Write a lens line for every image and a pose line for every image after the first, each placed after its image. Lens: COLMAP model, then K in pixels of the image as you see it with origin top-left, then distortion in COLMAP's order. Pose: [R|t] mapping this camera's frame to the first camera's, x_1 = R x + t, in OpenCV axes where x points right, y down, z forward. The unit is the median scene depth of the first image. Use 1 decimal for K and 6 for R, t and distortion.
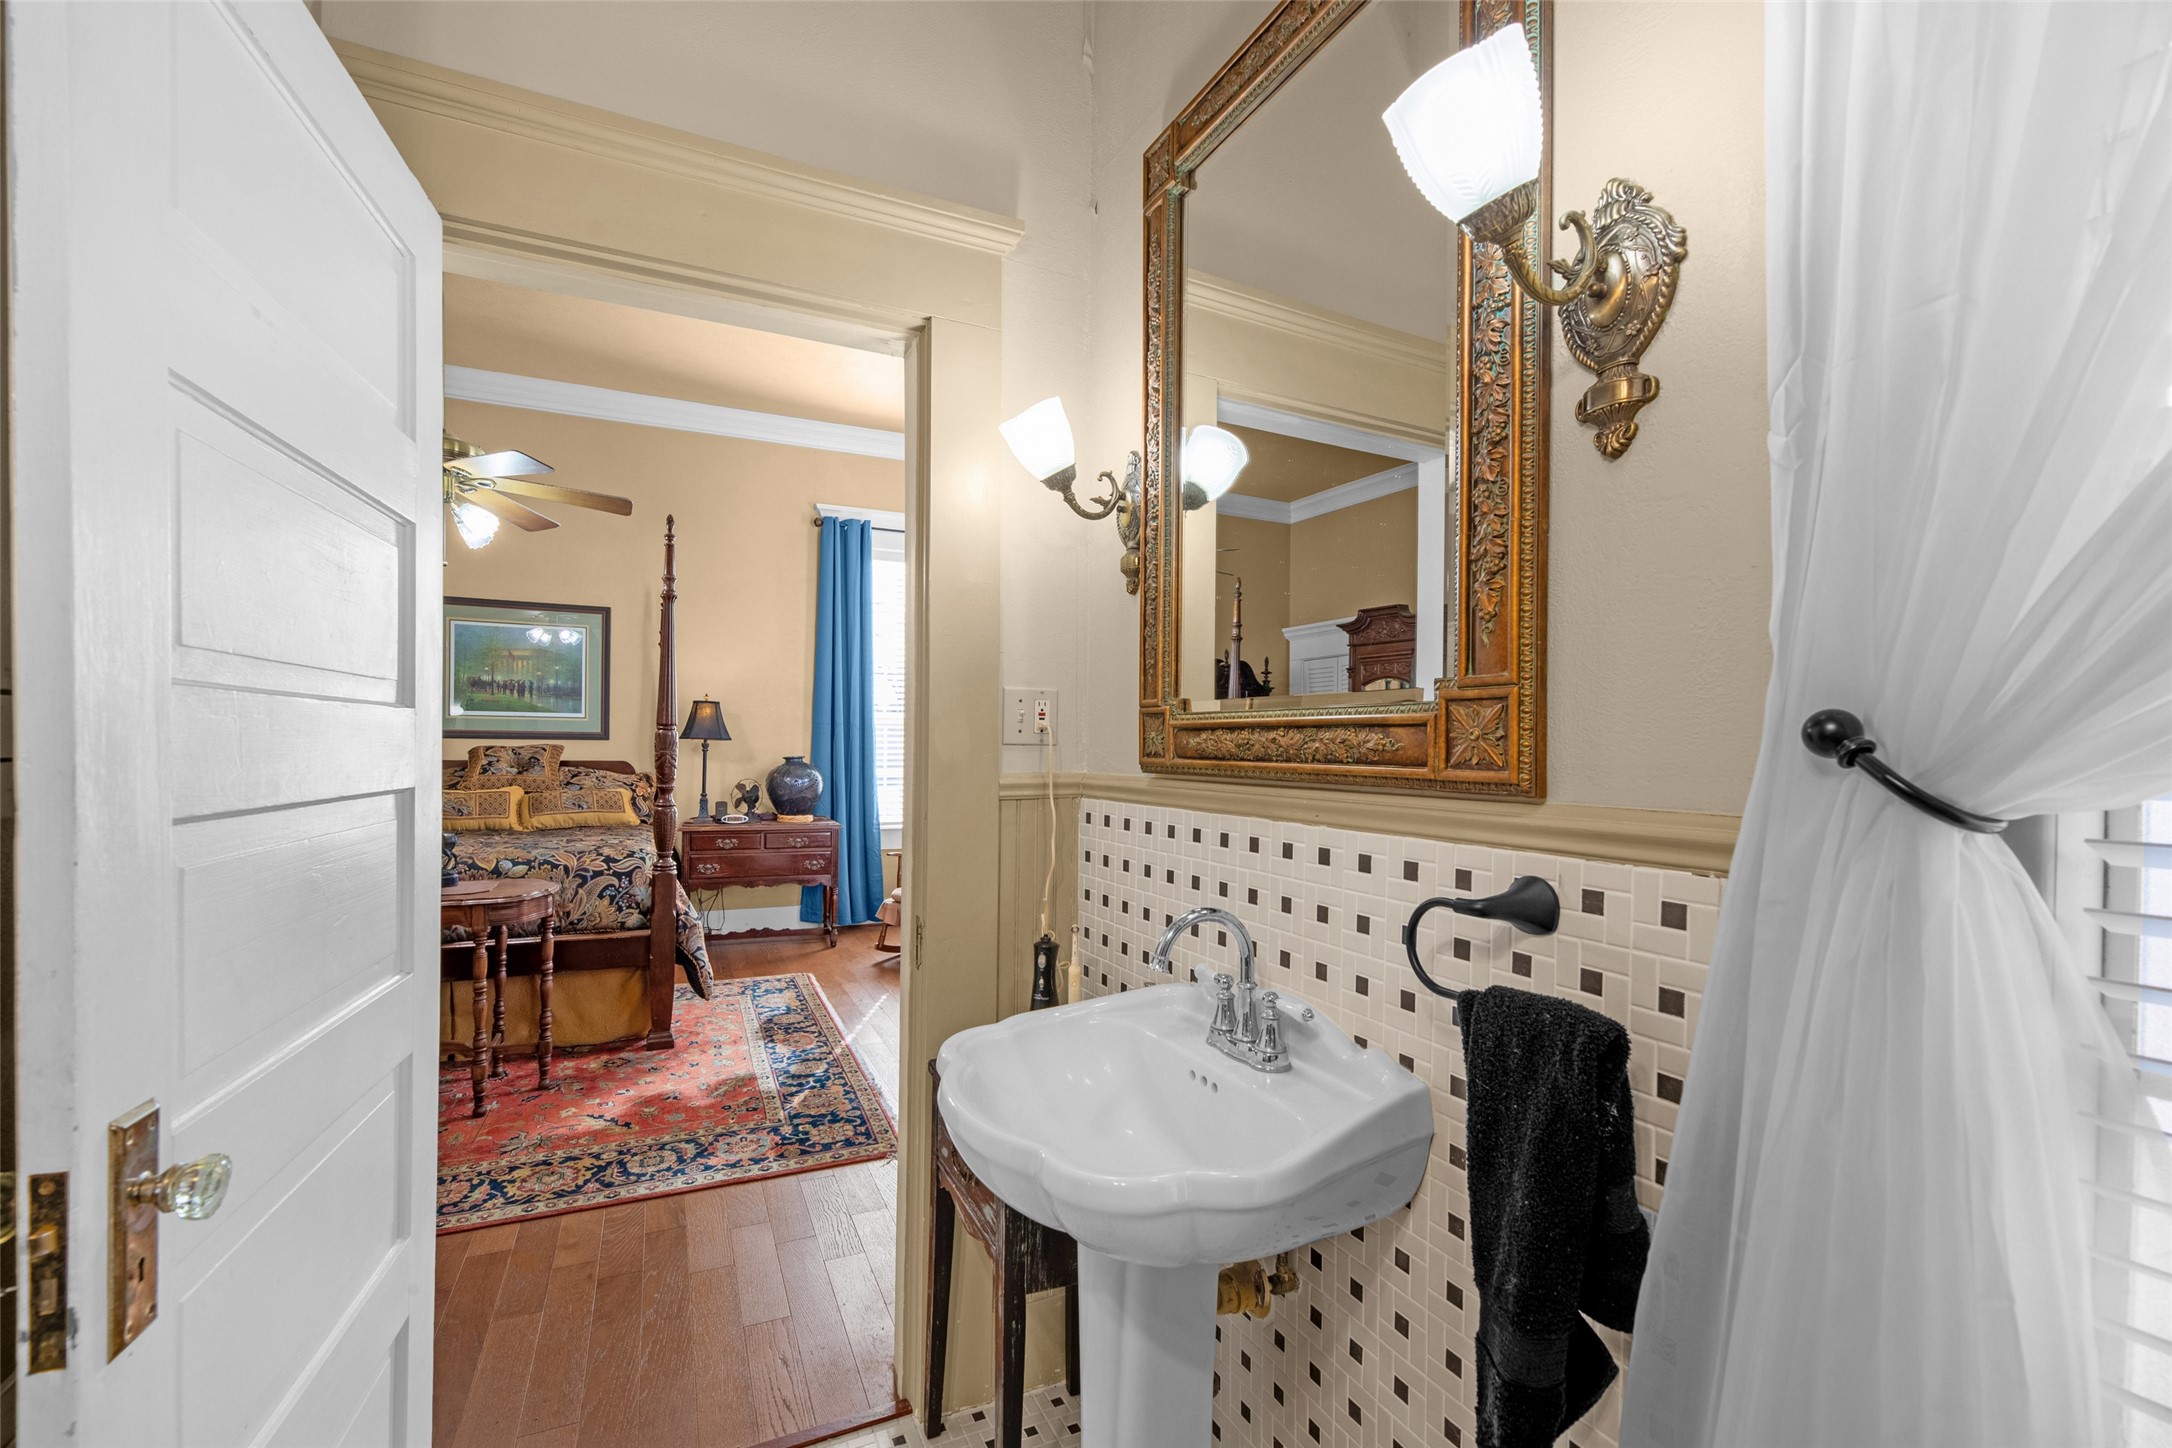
lens RADIAL K [[905.5, 0, 1062.4], [0, 905.5, 743.7], [0, 0, 1]] dist [0.000925, -0.005048]
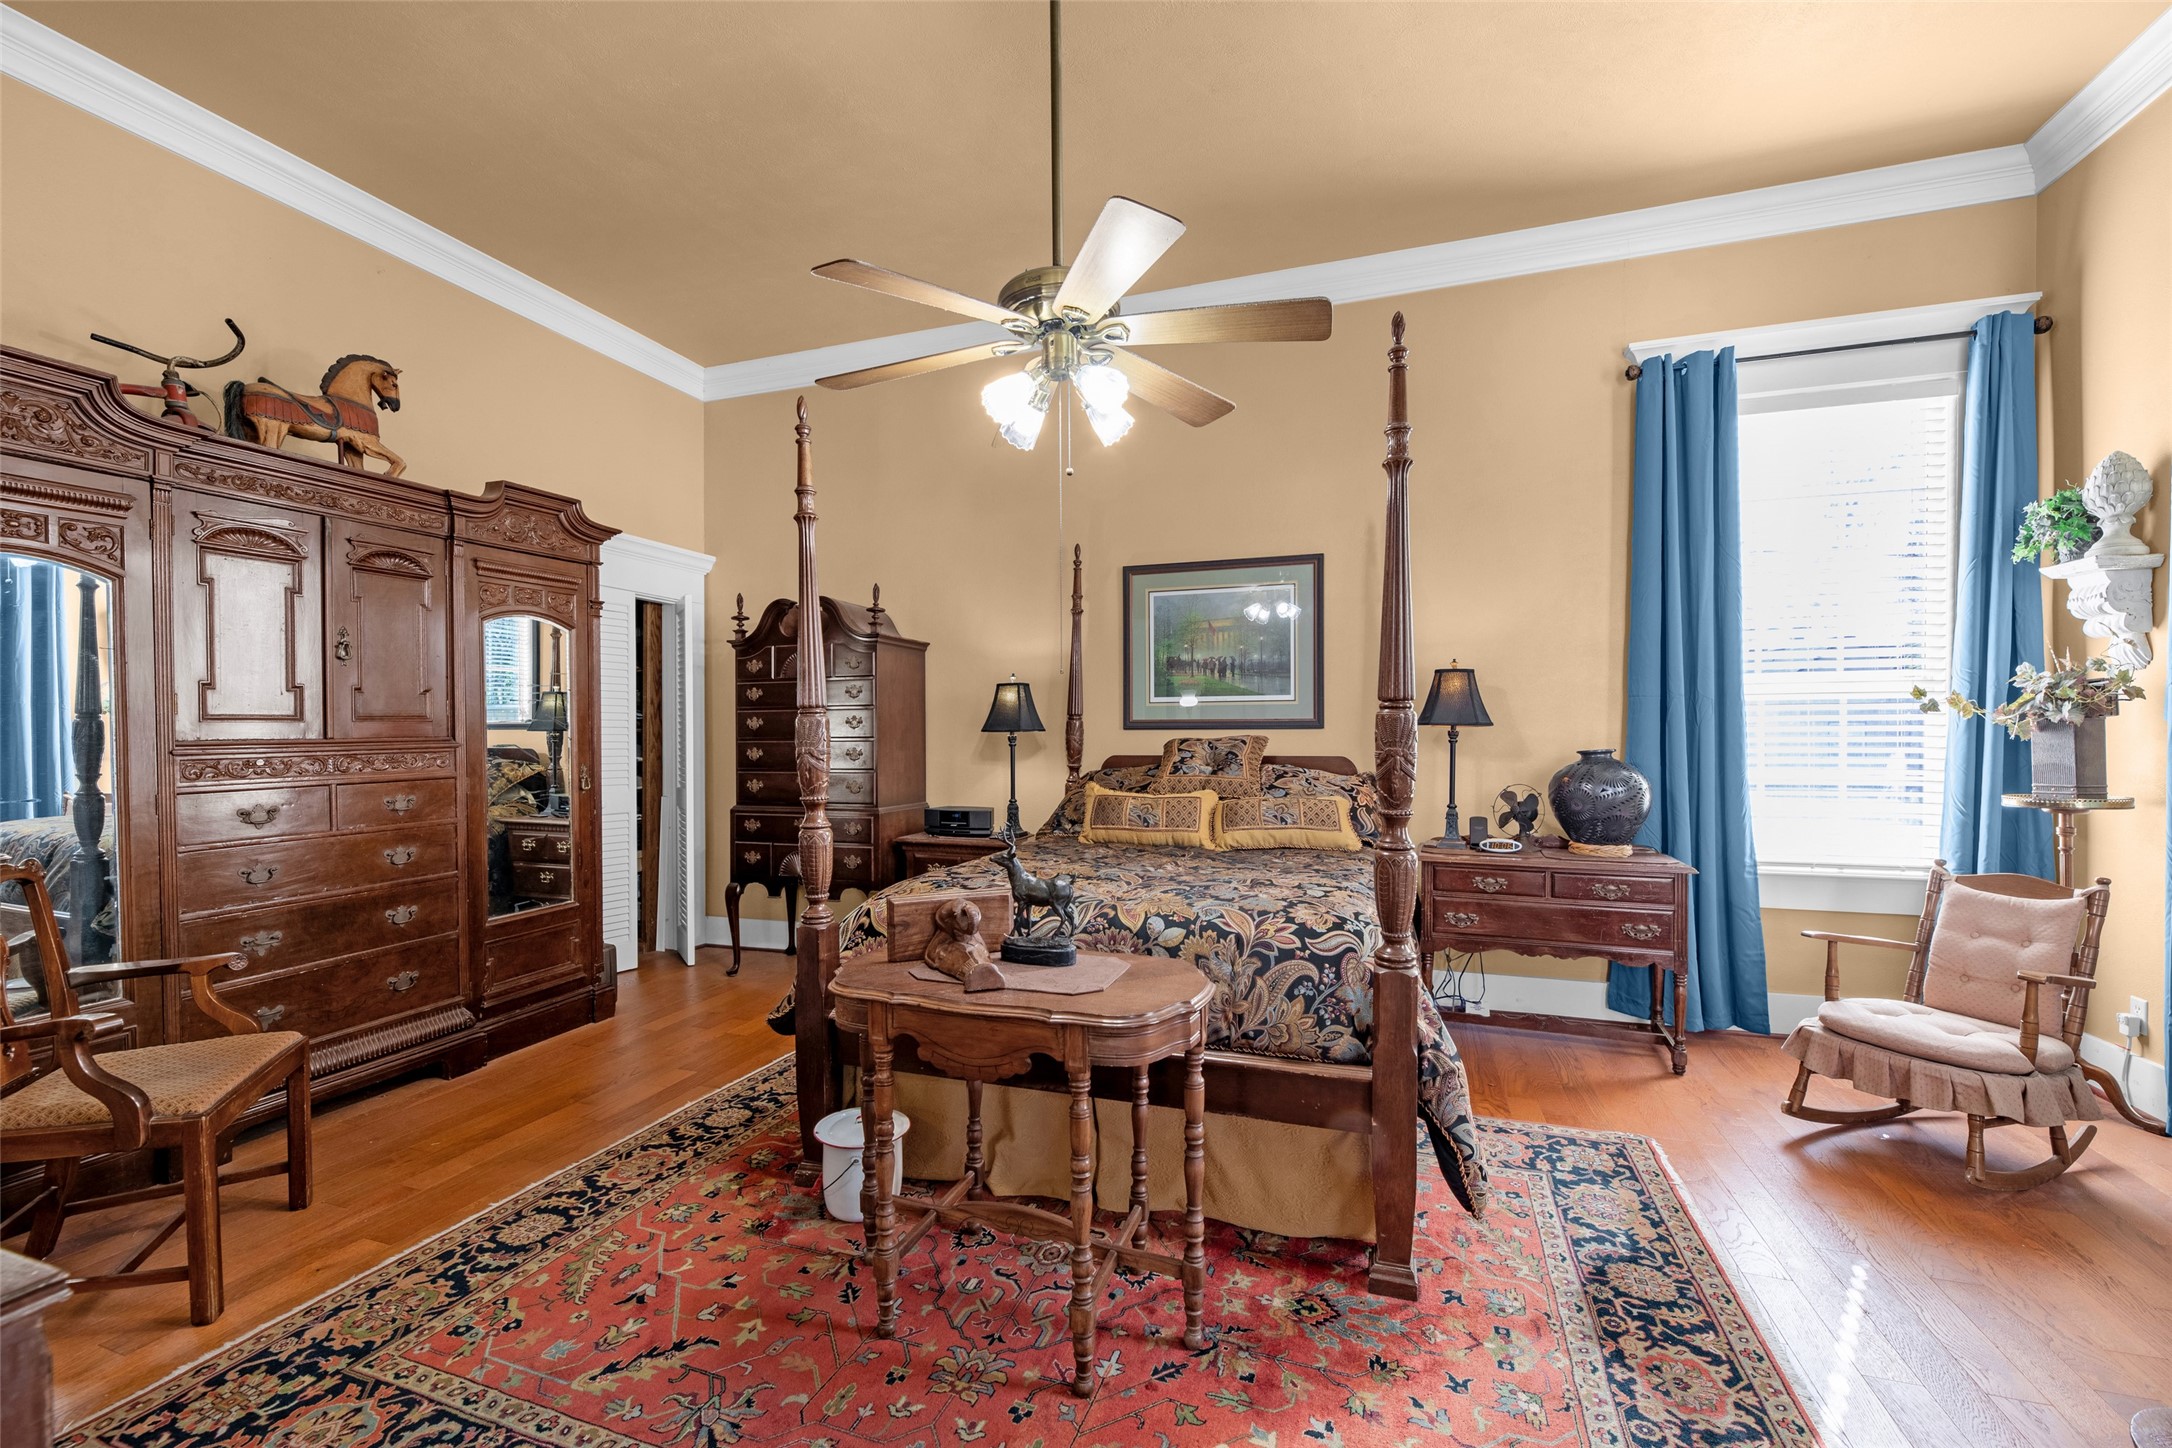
lens RADIAL K [[905.5, 0, 1062.4], [0, 905.5, 743.7], [0, 0, 1]] dist [0.000925, -0.005048]
pose [[0.719183, -0.005377, -0.694800, -0.150274], [0.015418, 0.999847, 0.008221, -0.001197], [0.694650, -0.016624, 0.719156, 0.346097]]
